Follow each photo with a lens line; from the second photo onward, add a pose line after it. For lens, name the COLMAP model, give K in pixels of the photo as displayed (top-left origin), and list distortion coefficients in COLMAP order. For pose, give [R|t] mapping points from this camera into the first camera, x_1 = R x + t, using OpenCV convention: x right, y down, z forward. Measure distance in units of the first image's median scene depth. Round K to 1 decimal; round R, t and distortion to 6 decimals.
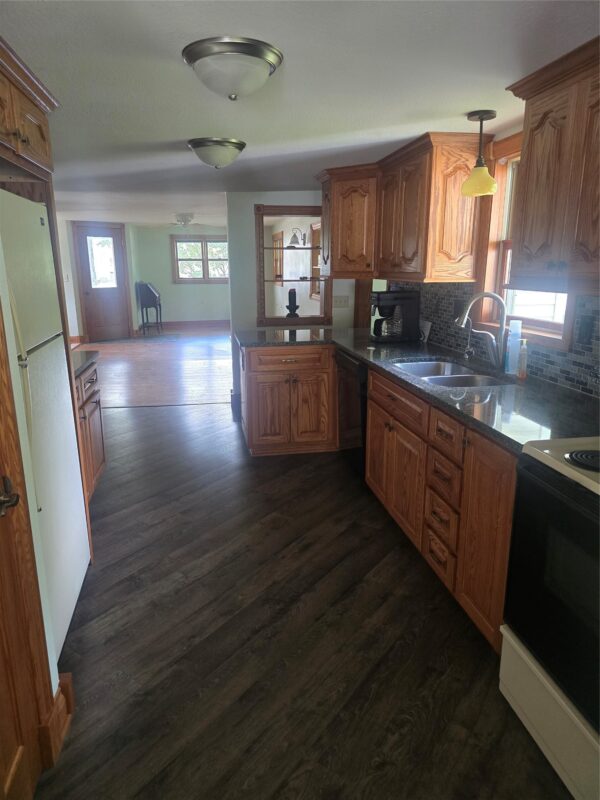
lens RADIAL K [[544.2, 0, 299.3], [0, 544.2, 398.3], [0, 0, 1]] dist [0.065571, -0.014999]
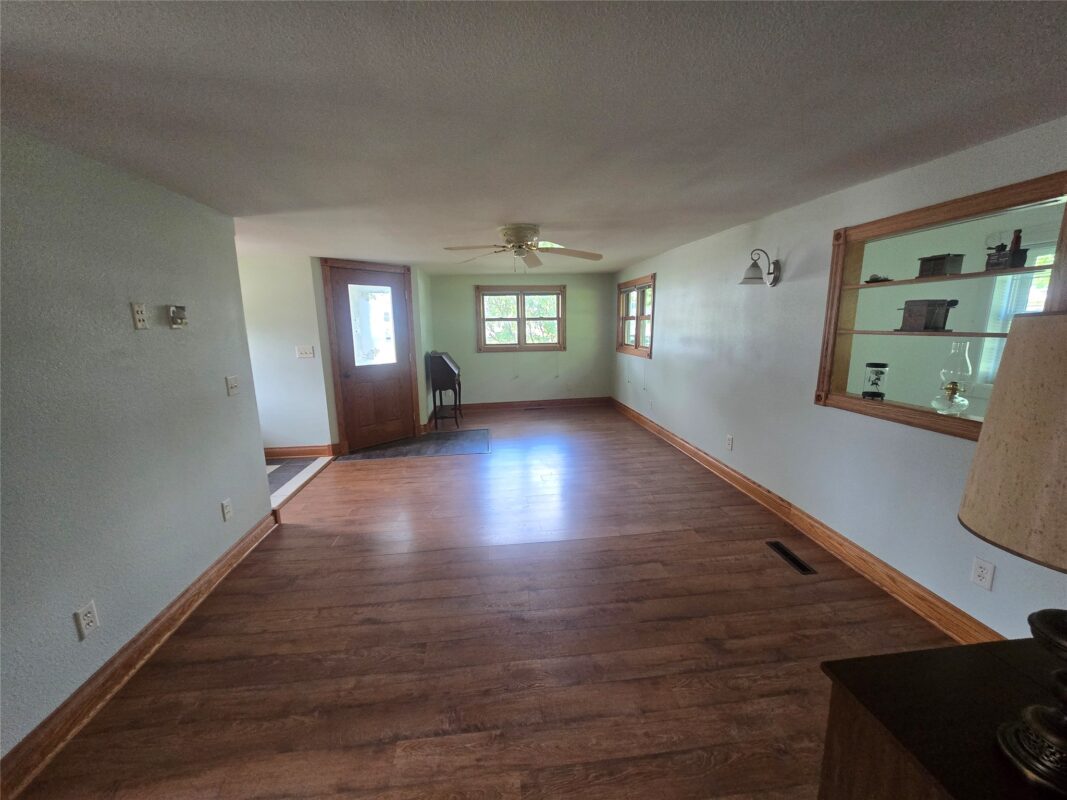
lens RADIAL K [[433.1, 0, 531.8], [0, 433.1, 401.6], [0, 0, 1]] dist [0.002393, 0.000022]
pose [[0.997931, 0.003966, -0.064179, -0.125109], [-0.007814, 0.998179, -0.059812, -0.113518], [0.063824, 0.060190, 0.996144, 0.451692]]
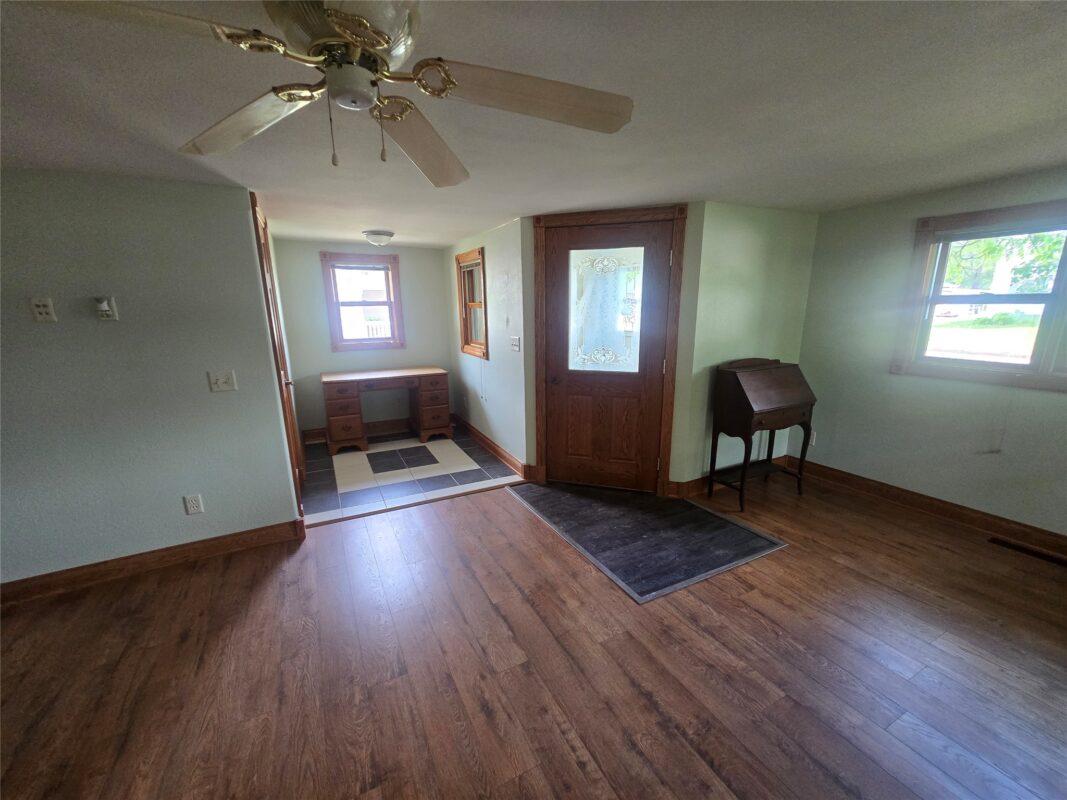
lens RADIAL K [[433.1, 0, 532.1], [0, 433.1, 408.3], [0, 0, 1]] dist [0.002393, 0.000022]
pose [[0.302613, 0.231327, -0.924615, -0.053440], [-0.221265, 0.960647, 0.167925, -0.189453], [0.927074, 0.153768, 0.341889, 0.733814]]
